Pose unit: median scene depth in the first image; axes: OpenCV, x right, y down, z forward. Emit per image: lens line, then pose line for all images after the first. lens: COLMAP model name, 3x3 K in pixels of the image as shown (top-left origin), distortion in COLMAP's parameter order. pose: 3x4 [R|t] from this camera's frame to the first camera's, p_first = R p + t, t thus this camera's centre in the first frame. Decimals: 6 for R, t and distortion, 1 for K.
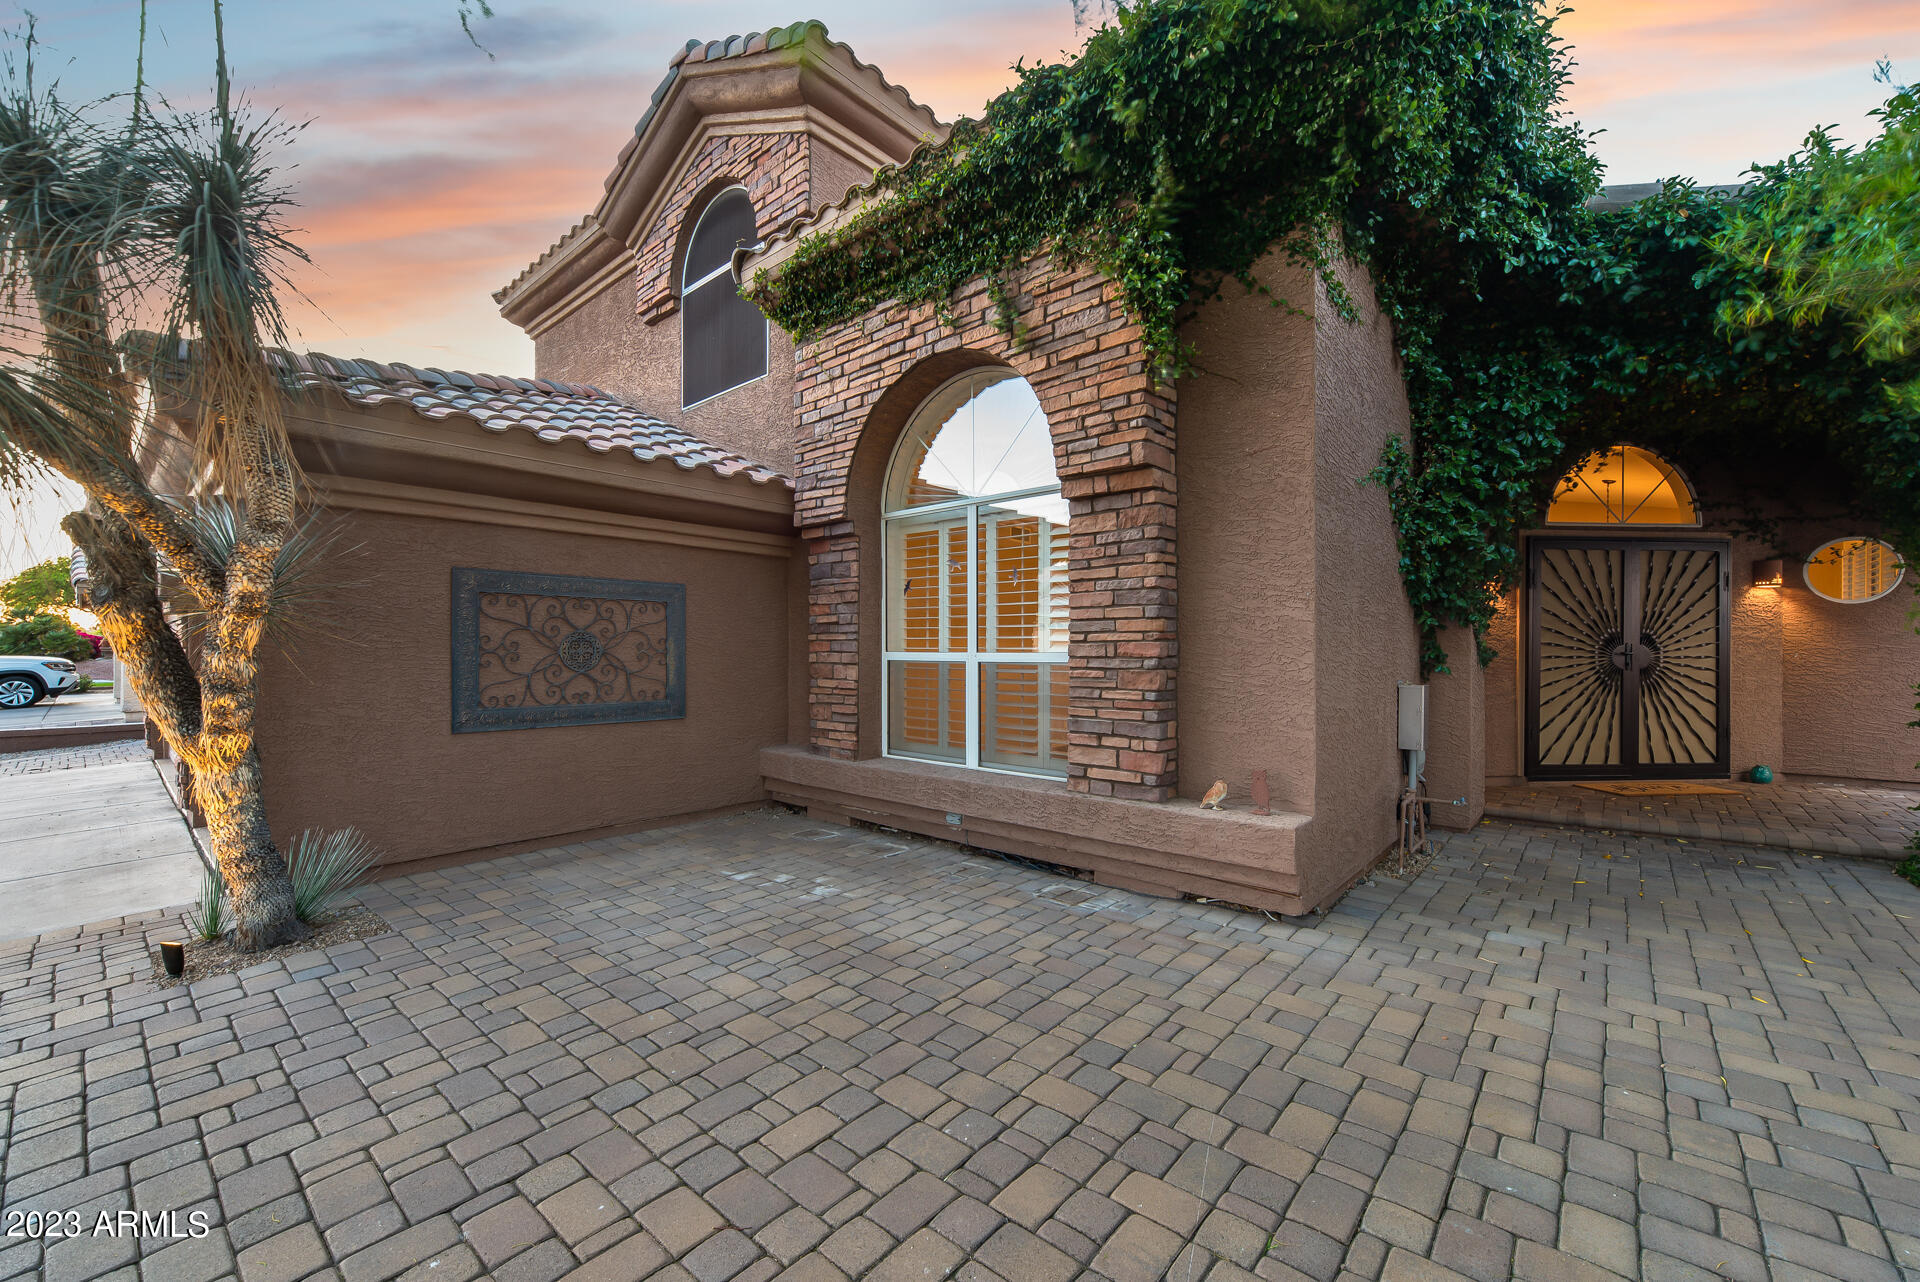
lens RADIAL K [[764.0, 0, 960.8], [0, 764.0, 645.1], [0, 0, 1]] dist [-0.001664, -0.000351]
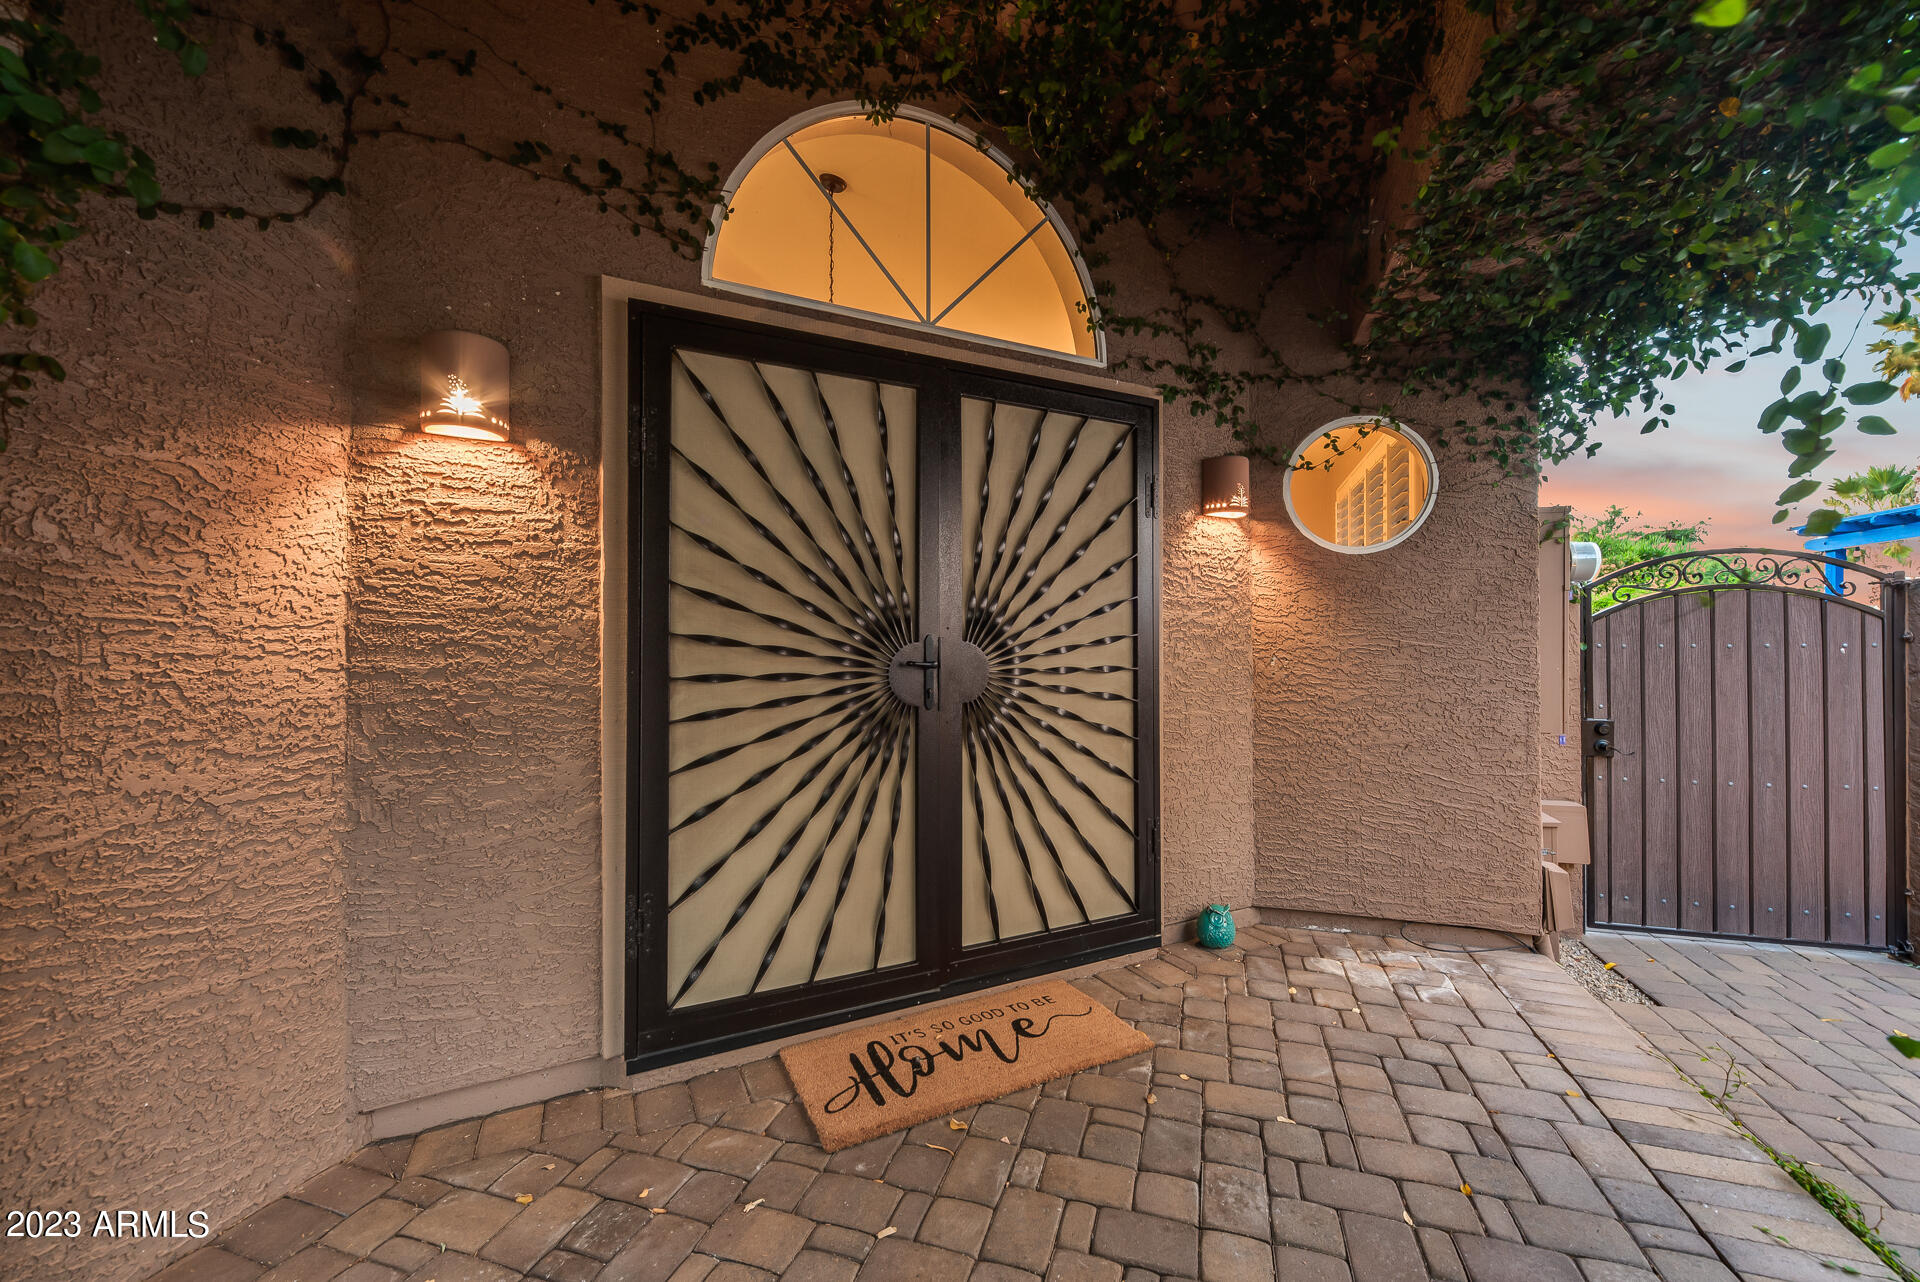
lens RADIAL K [[764.0, 0, 960.8], [0, 764.0, 645.1], [0, 0, 1]] dist [-0.001664, -0.000351]
pose [[0.916364, -0.001895, 0.400342, 0.856058], [0.003647, 0.999987, -0.003614, 0.004359], [-0.400330, 0.004772, 0.916359, 0.754935]]
